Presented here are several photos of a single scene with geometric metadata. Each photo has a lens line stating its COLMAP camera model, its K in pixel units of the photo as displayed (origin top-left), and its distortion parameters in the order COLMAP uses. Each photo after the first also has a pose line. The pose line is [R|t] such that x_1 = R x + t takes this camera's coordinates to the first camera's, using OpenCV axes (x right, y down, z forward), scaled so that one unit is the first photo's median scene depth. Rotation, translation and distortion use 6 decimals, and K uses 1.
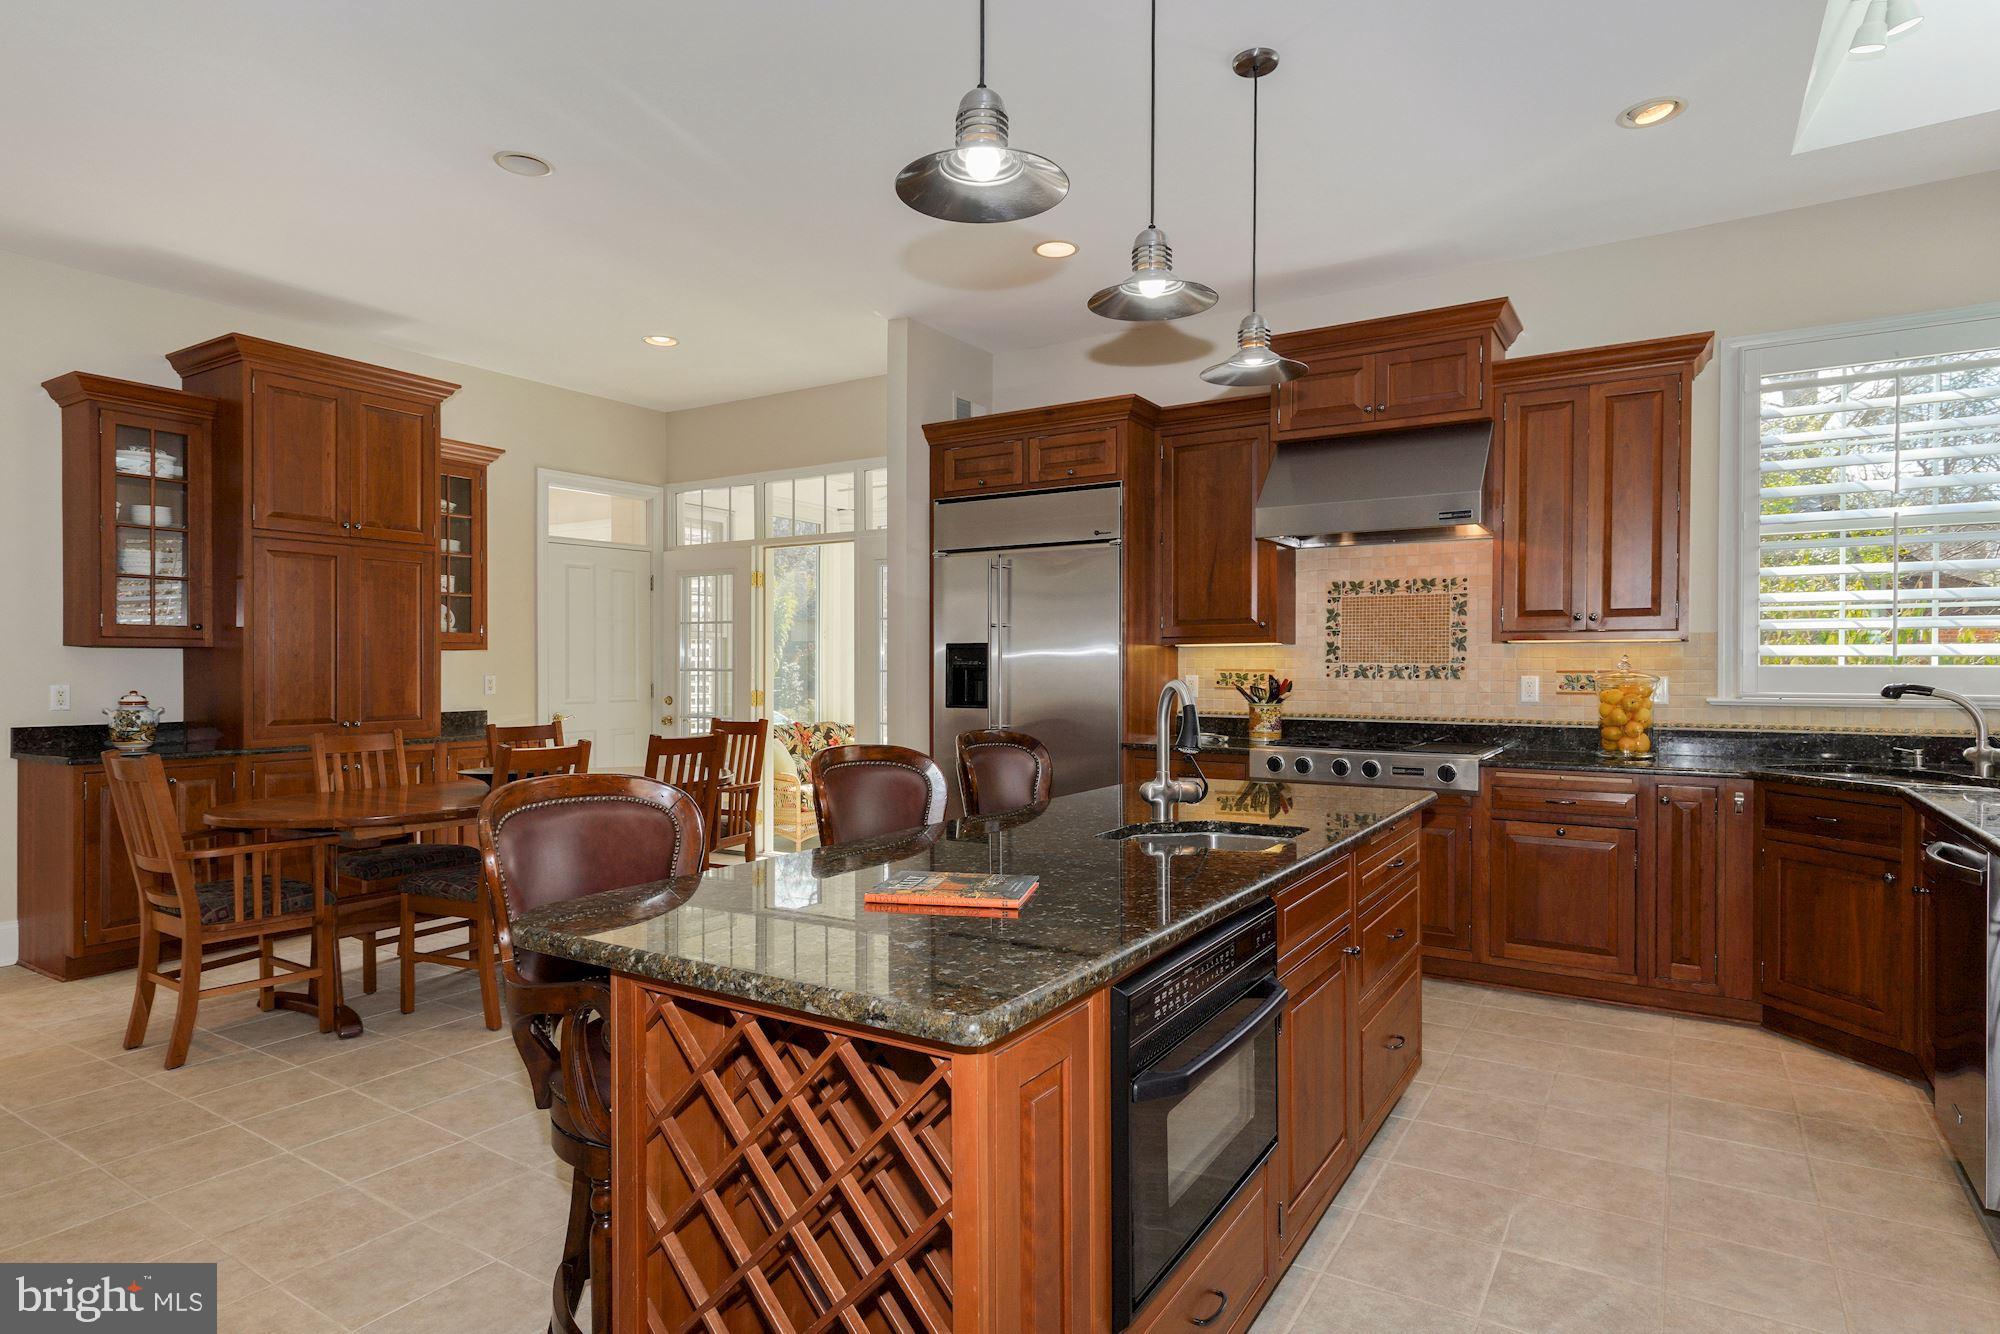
lens RADIAL K [[1093.9, 0, 1000.0], [0, 1093.9, 667.0], [0, 0, 1]] dist [0.004471, 0.001394]
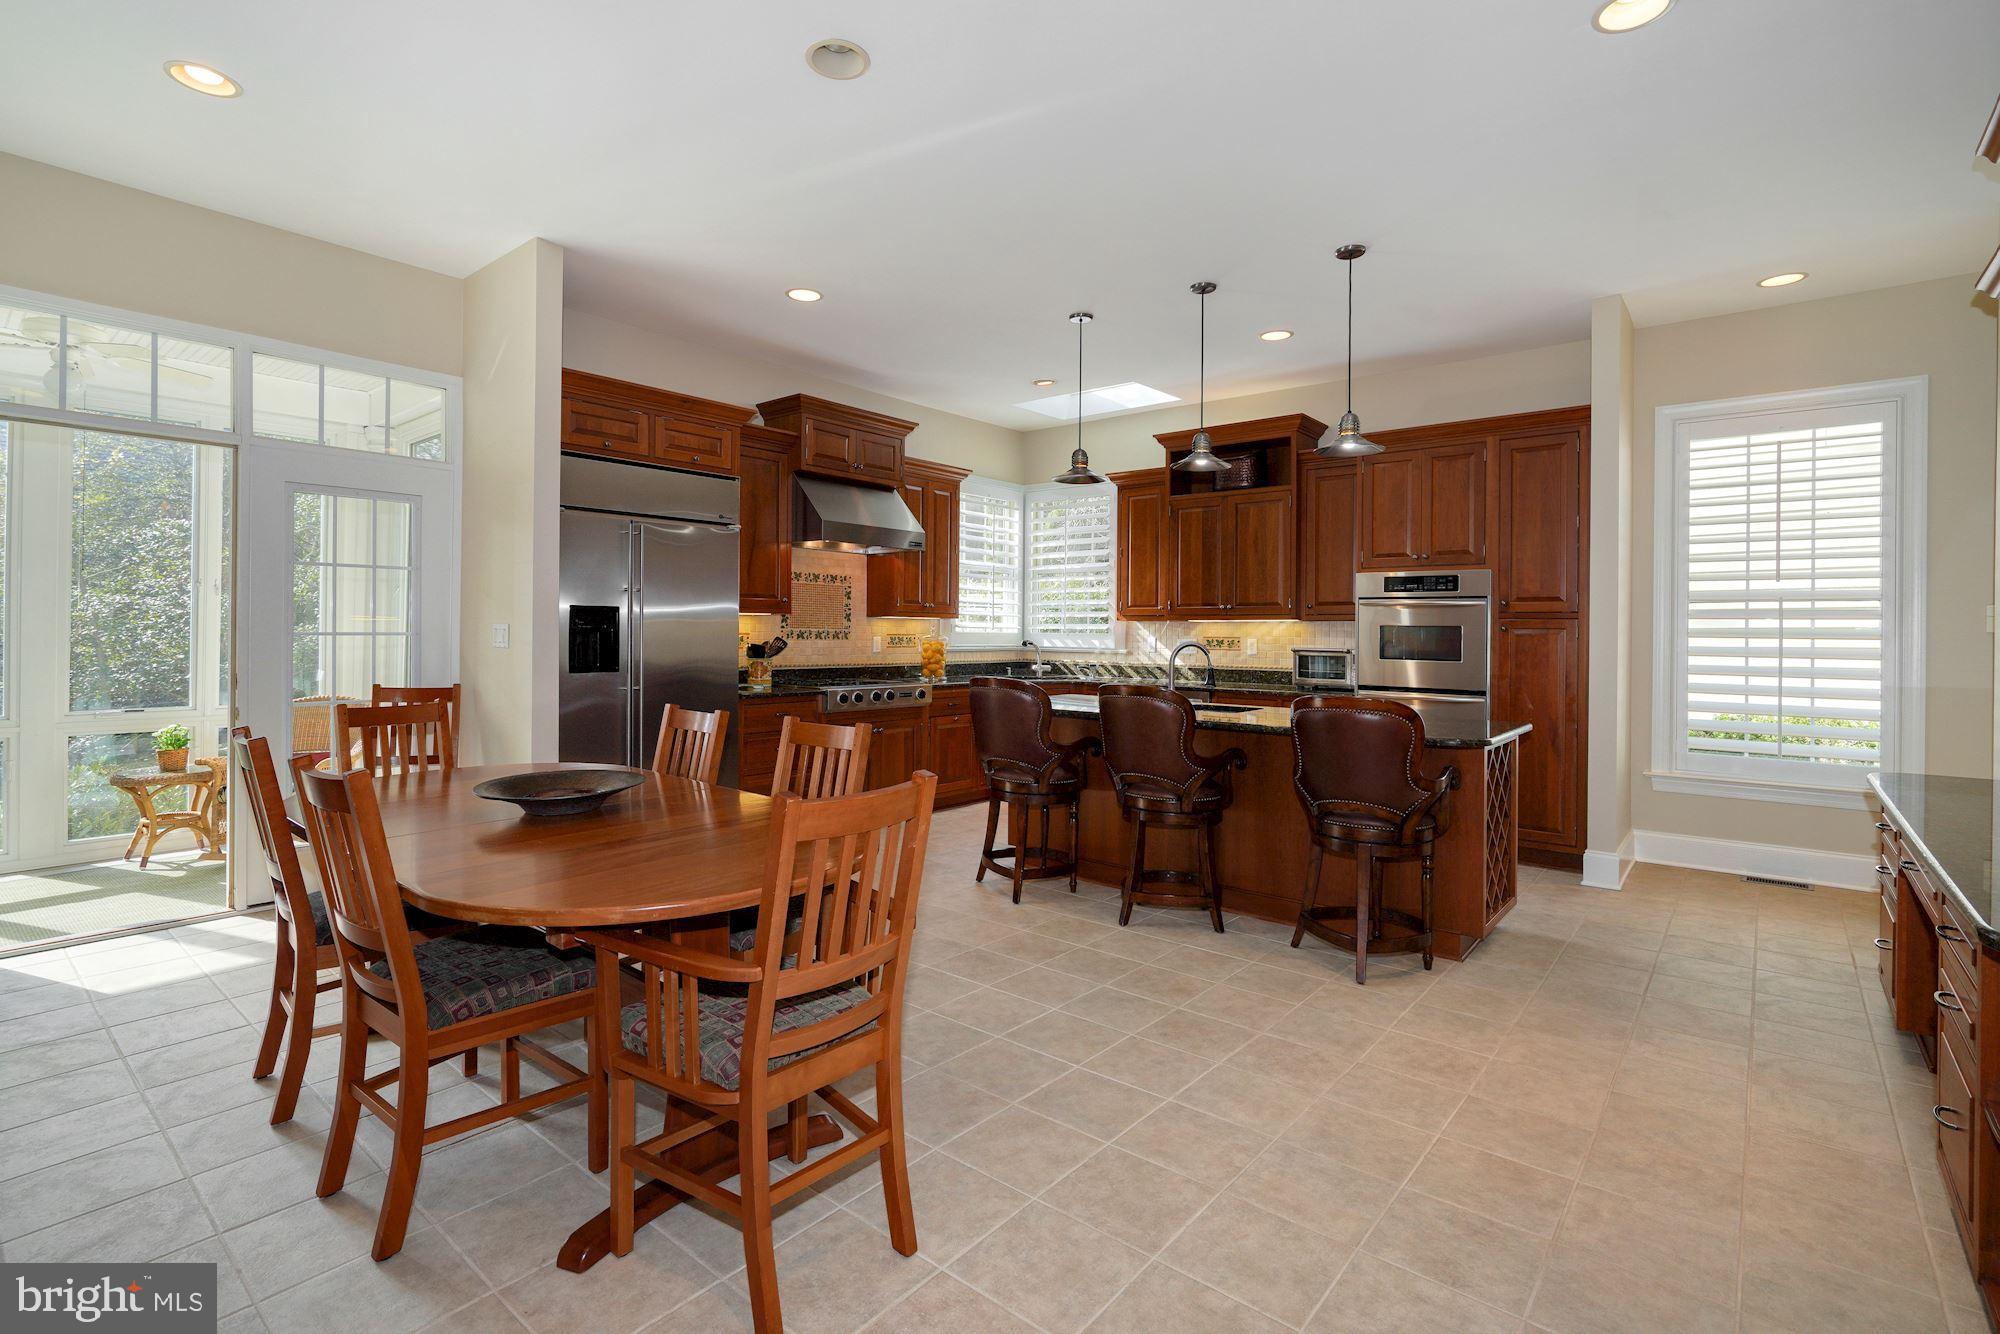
lens RADIAL K [[919.3, 0, 995.0], [0, 919.3, 630.1], [0, 0, 1]] dist [-0.001735, -0.000183]
pose [[0.132755, 0.002404, 0.991146, -0.876961], [-0.007822, 0.999968, -0.001378, -0.002041], [-0.991118, -0.007570, 0.132769, 0.598728]]
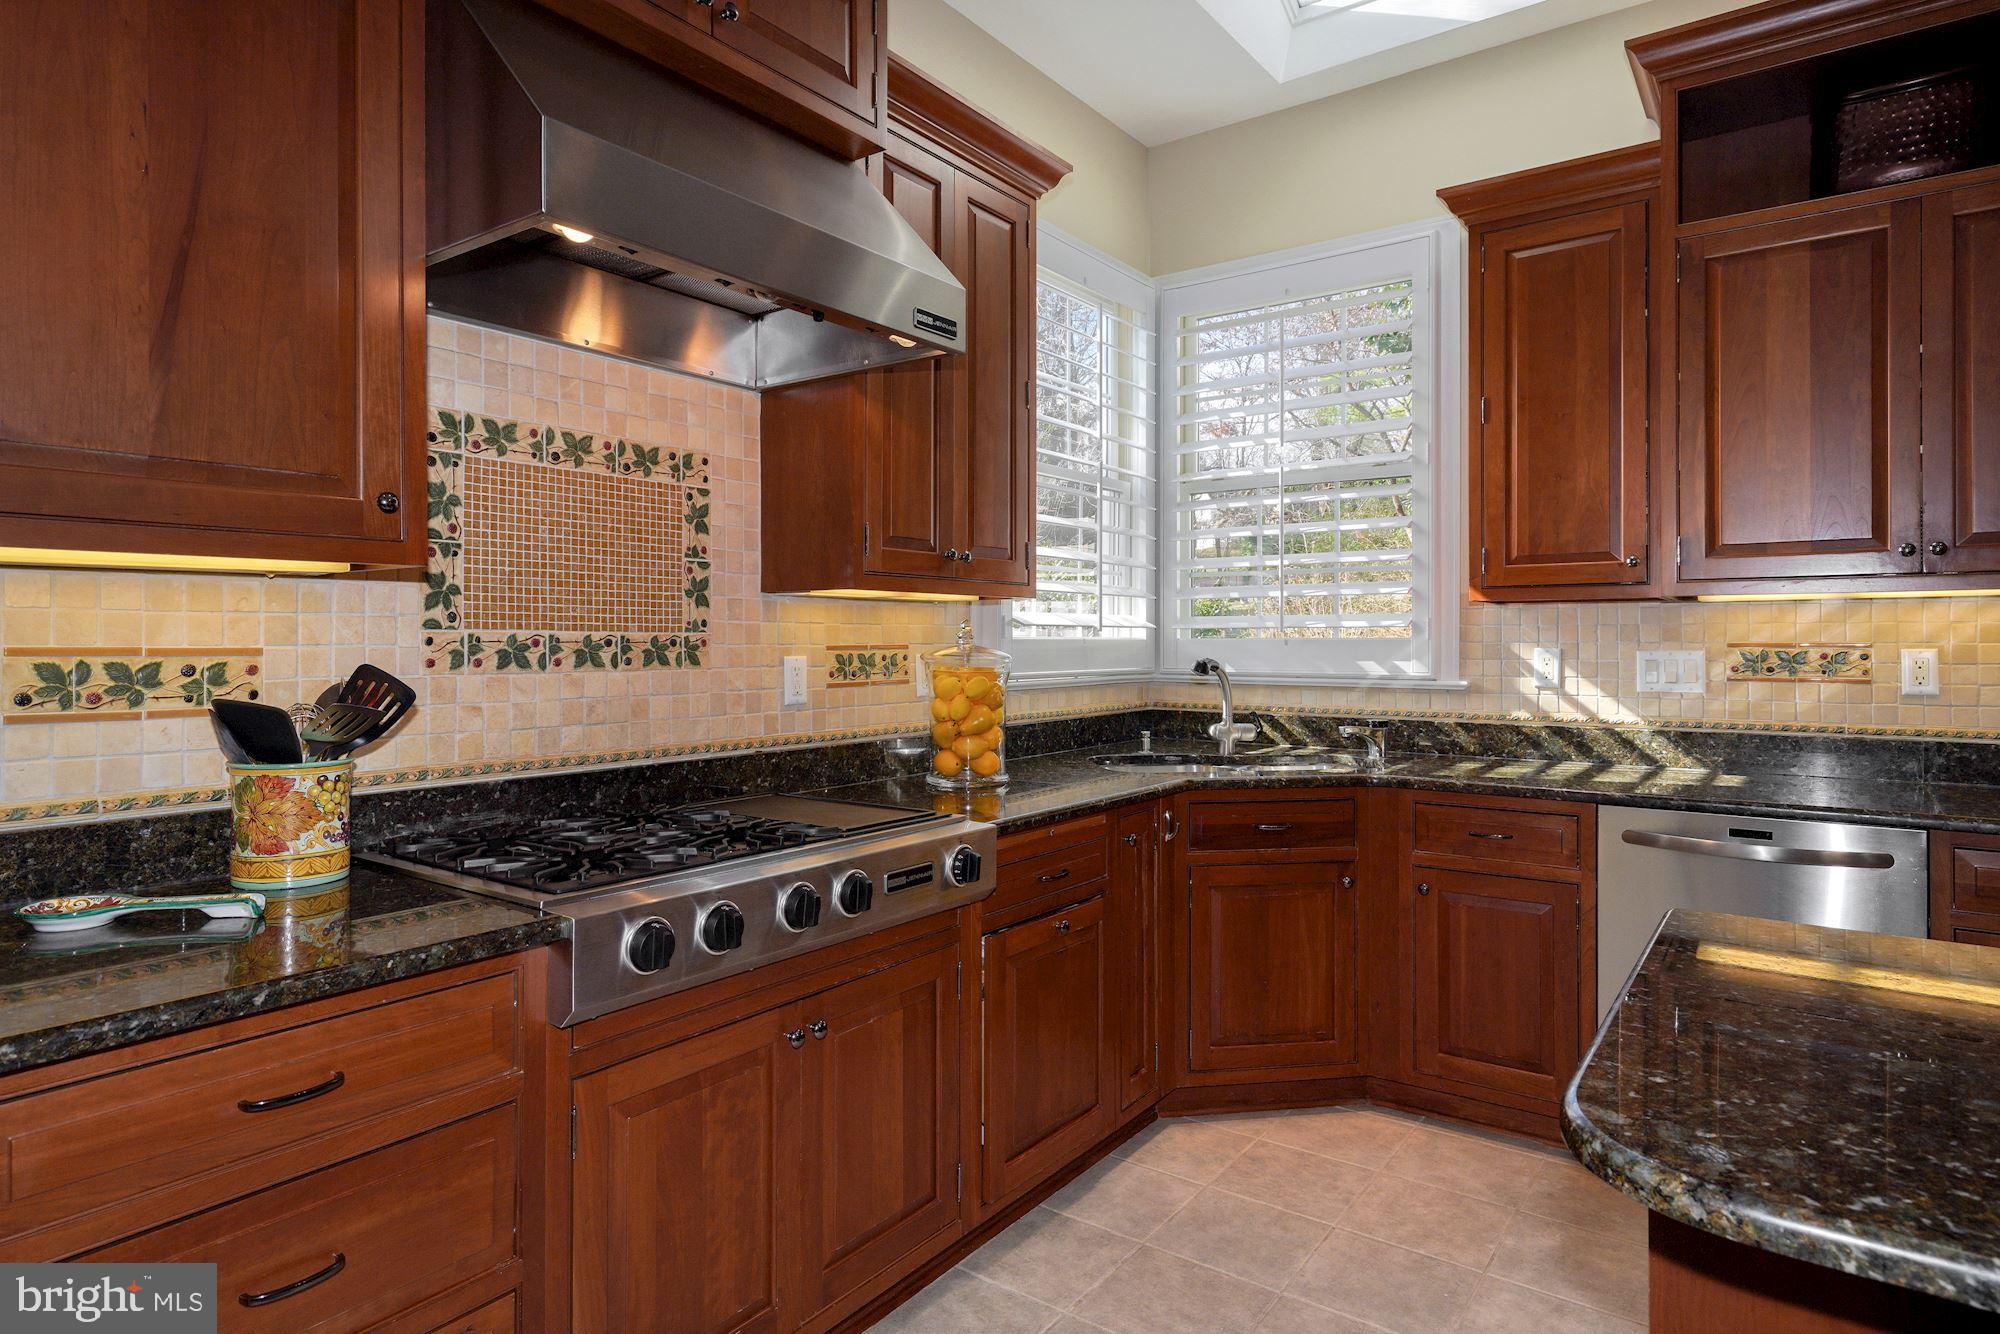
lens RADIAL K [[1120.9, 0, 995.2], [0, 1120.9, 638.6], [0, 0, 1]] dist [0.004466, 0.000672]
pose [[0.076145, 0.000855, 0.997096, -0.062817], [0.002807, 0.999995, -0.001072, 0.000283], [-0.997093, 0.002881, 0.076143, 0.820709]]
